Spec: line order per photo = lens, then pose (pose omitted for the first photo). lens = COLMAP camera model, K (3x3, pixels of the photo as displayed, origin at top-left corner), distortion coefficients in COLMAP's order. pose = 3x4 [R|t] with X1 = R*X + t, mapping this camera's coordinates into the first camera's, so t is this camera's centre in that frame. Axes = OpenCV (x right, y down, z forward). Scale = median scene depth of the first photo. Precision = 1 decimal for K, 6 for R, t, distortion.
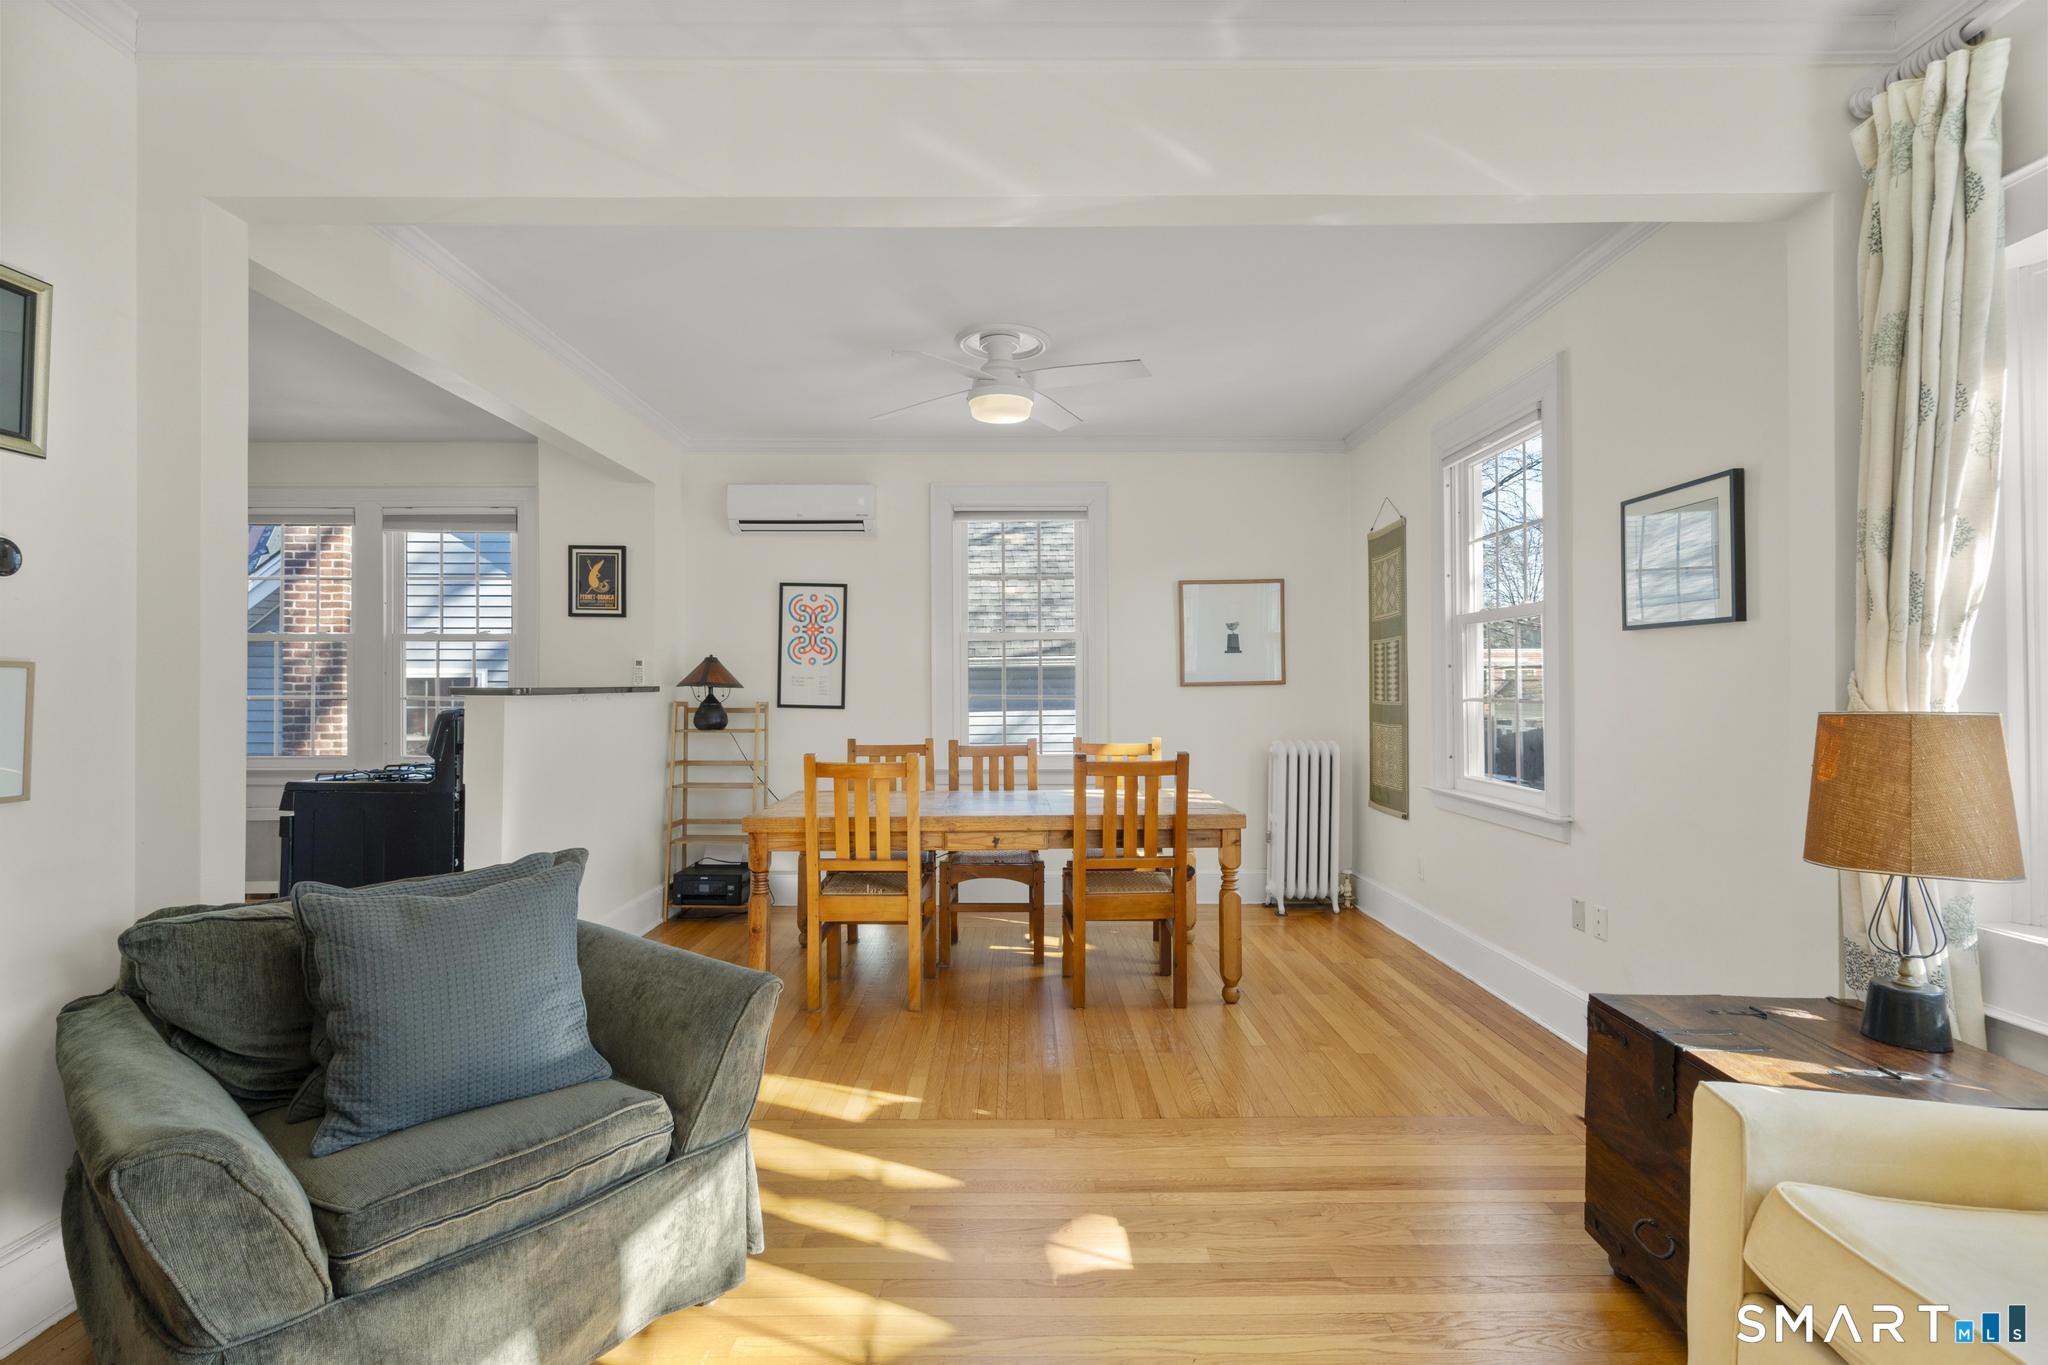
lens RADIAL K [[947.0, 0, 1018.7], [0, 947.0, 679.7], [0, 0, 1]] dist [-0.002304, 0.003334]
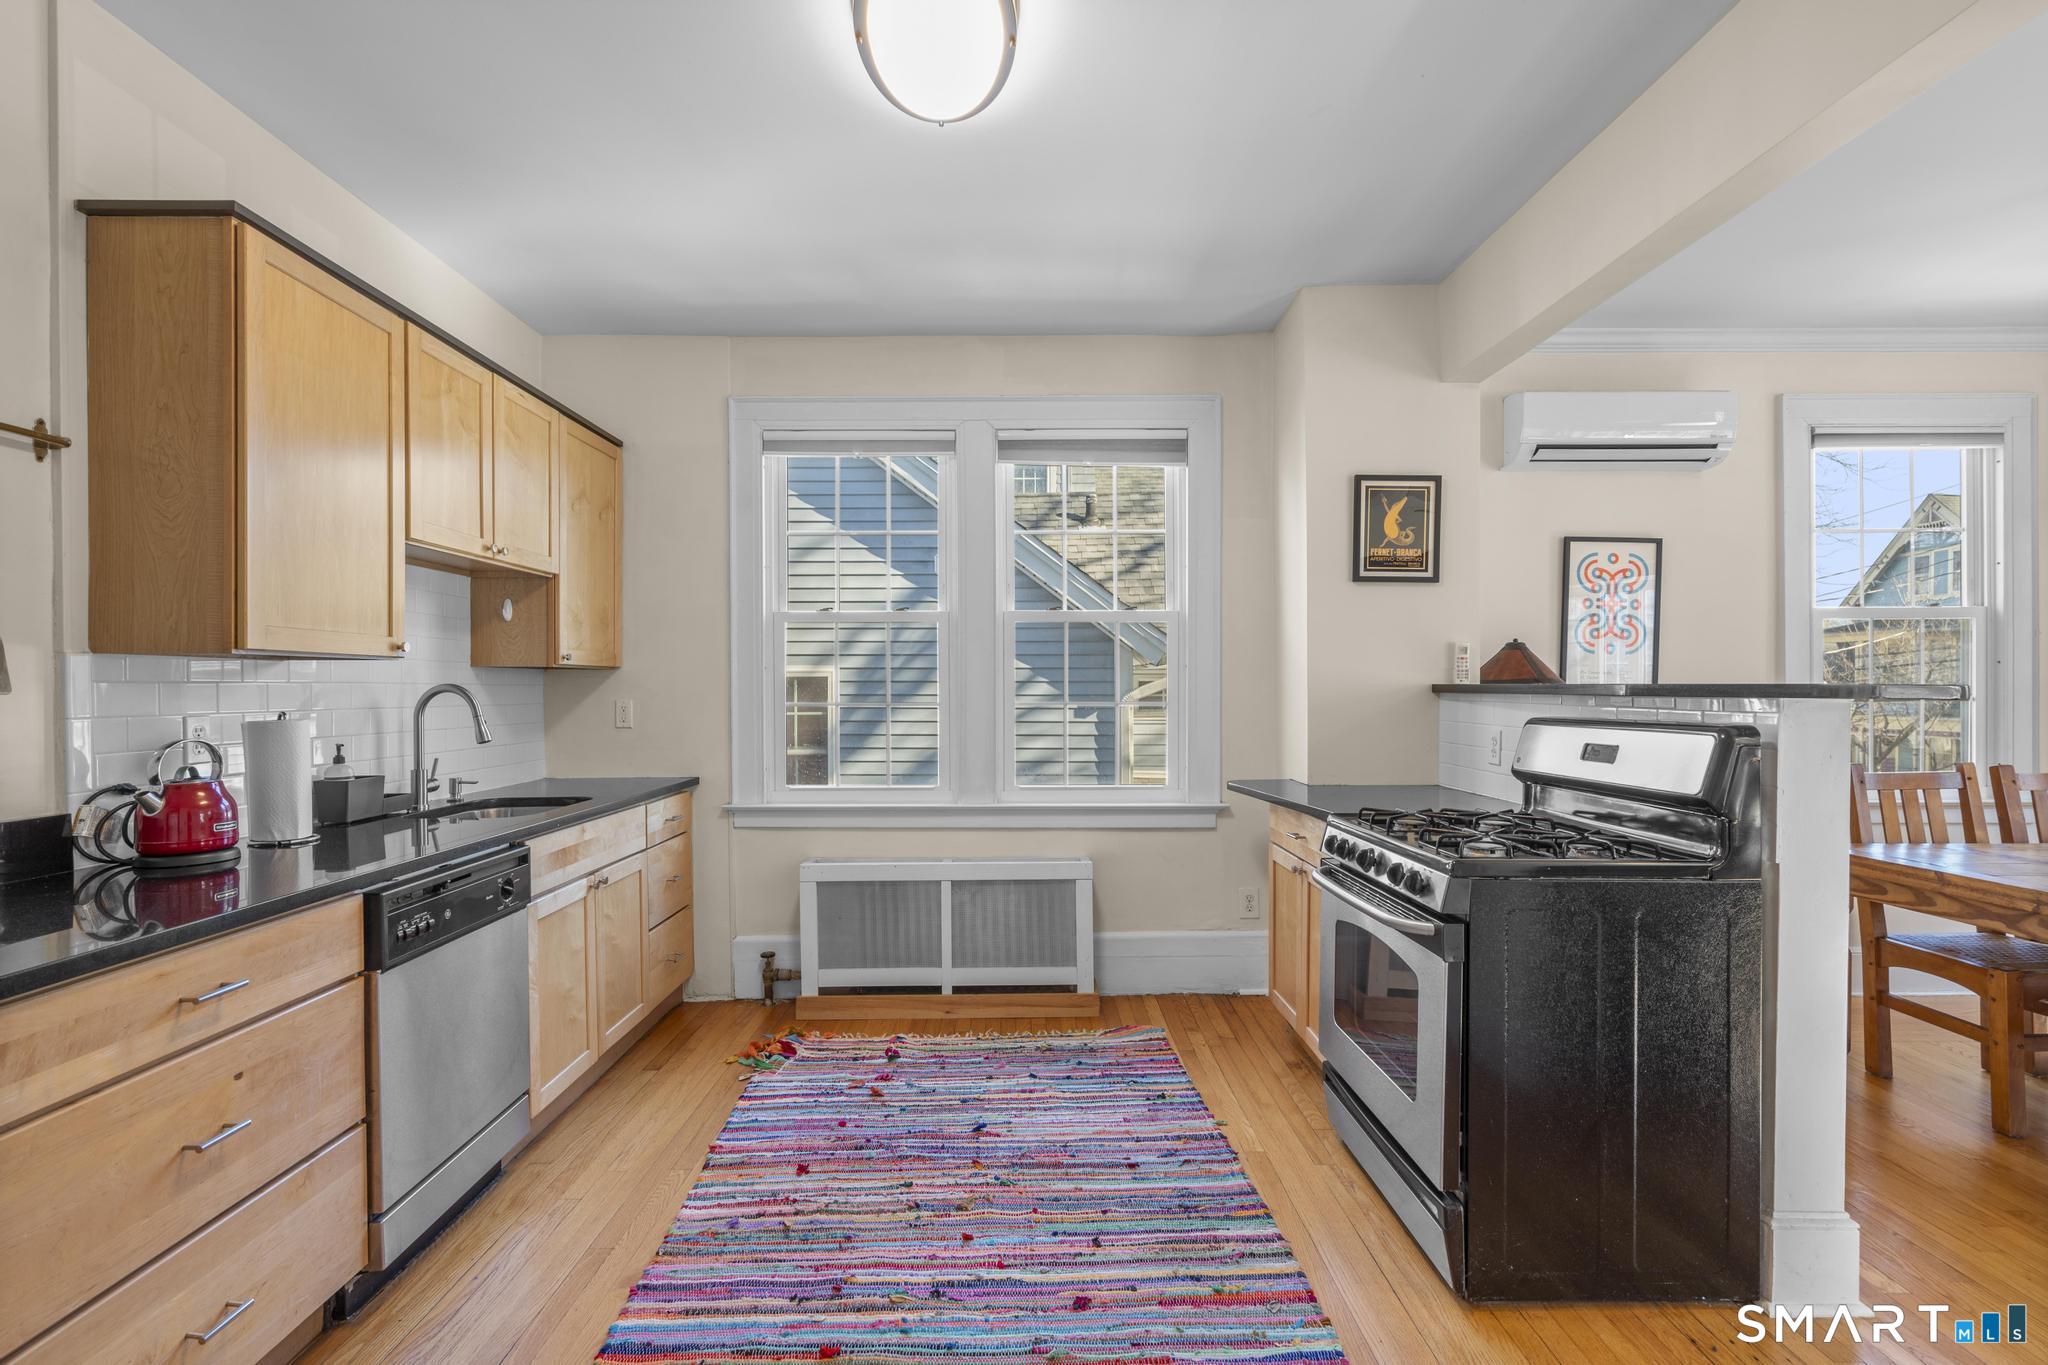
lens RADIAL K [[947.0, 0, 1011.5], [0, 947.0, 693.6], [0, 0, 1]] dist [-0.002304, 0.003334]
pose [[0.999999, -0.001204, -0.000338, -0.765800], [0.001208, 0.999908, 0.013501, 0.003838], [0.000322, -0.013502, 0.999909, 0.348227]]
